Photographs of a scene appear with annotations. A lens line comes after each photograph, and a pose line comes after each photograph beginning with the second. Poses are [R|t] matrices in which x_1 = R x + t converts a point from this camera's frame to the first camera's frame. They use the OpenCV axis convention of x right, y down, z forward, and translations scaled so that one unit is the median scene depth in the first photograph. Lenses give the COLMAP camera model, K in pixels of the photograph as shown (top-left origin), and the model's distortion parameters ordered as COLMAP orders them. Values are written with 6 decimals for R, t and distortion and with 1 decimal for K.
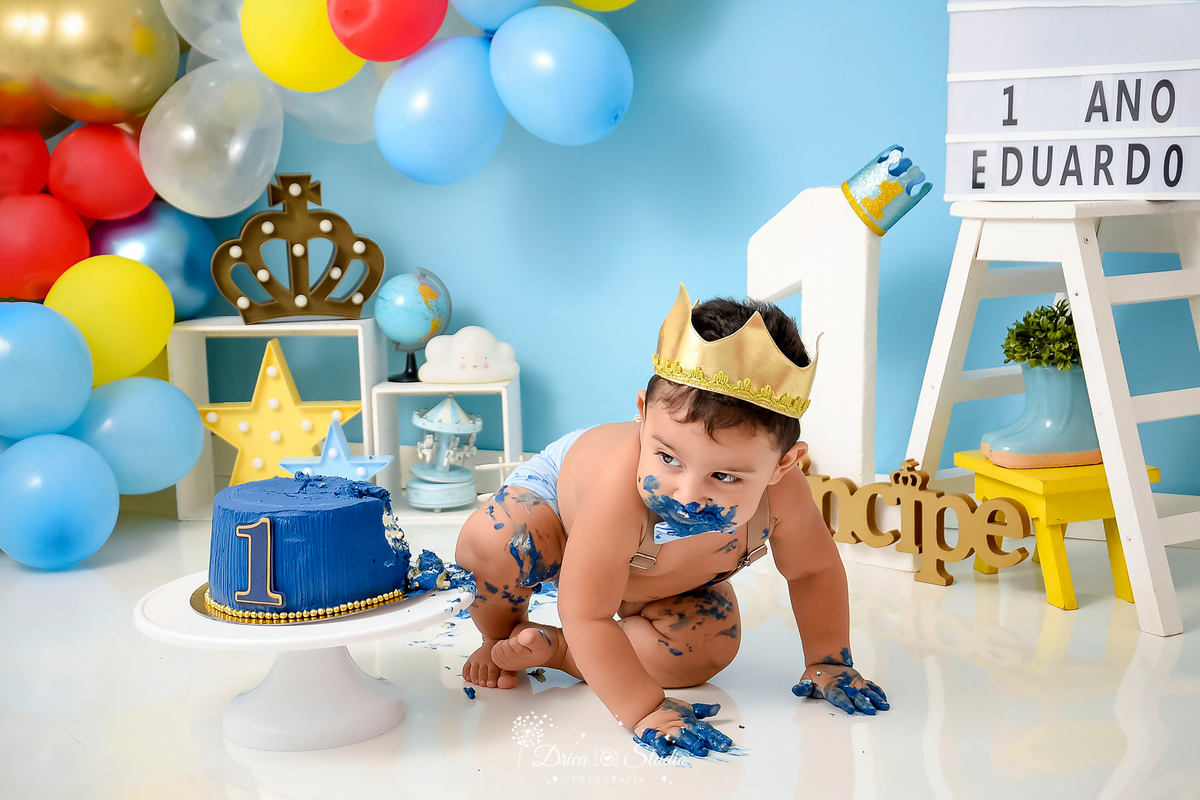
lens RADIAL K [[1635.3, 0, 626.8], [0, 1635.3, 399.9], [0, 0, 1]] dist [0.111390, 0.000000]
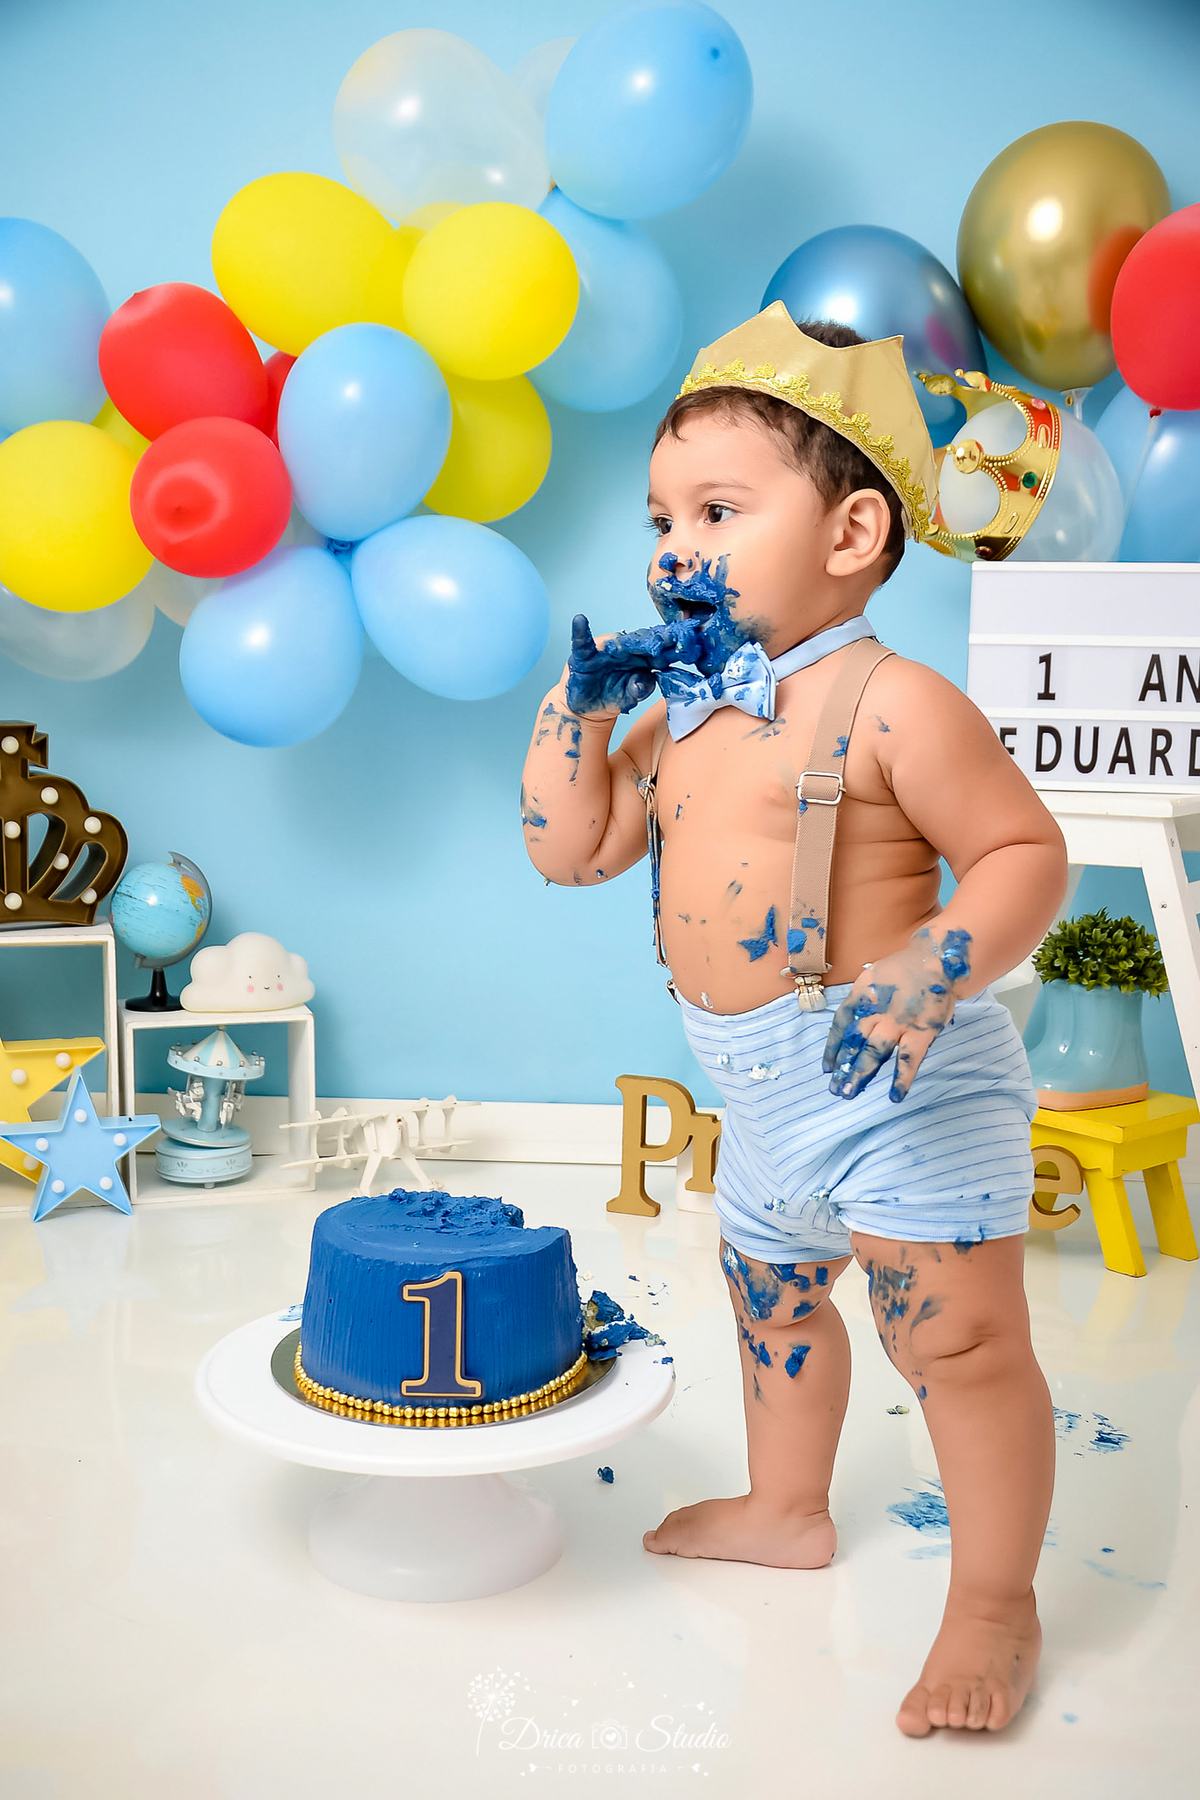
lens RADIAL K [[1943.9, 0, 578.9], [0, 1943.9, 941.2], [0, 0, 1]] dist [0.033147, 0.000000]
pose [[0.931968, -0.019098, 0.362037, -0.281342], [0.019598, 0.999805, 0.002291, -0.041134], [-0.362010, 0.004960, 0.932161, 0.133328]]
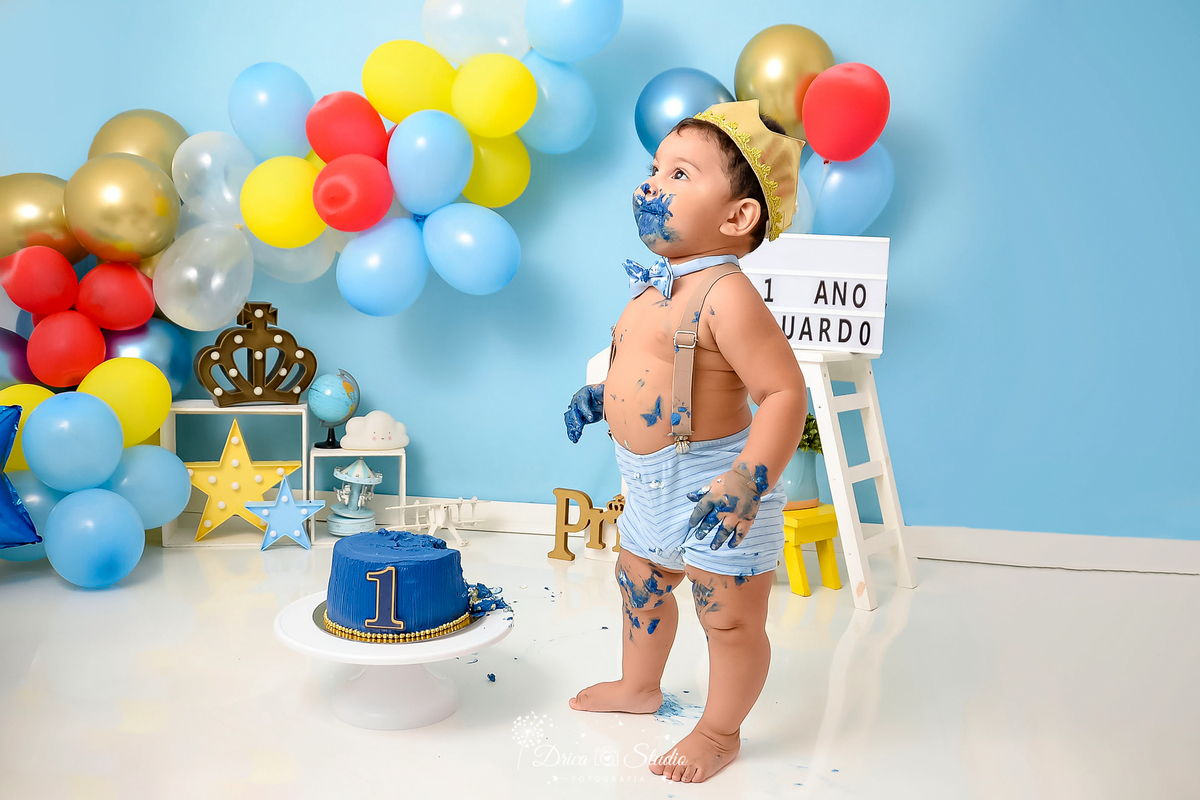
lens RADIAL K [[1026.5, 0, 620.7], [0, 1026.5, 393.5], [0, 0, 1]] dist [-0.103351, 0.043603]
pose [[0.942783, 0.022743, 0.332631, -0.198459], [-0.009345, 0.999081, -0.041823, -0.024766], [-0.333277, 0.036321, 0.942129, 0.070700]]
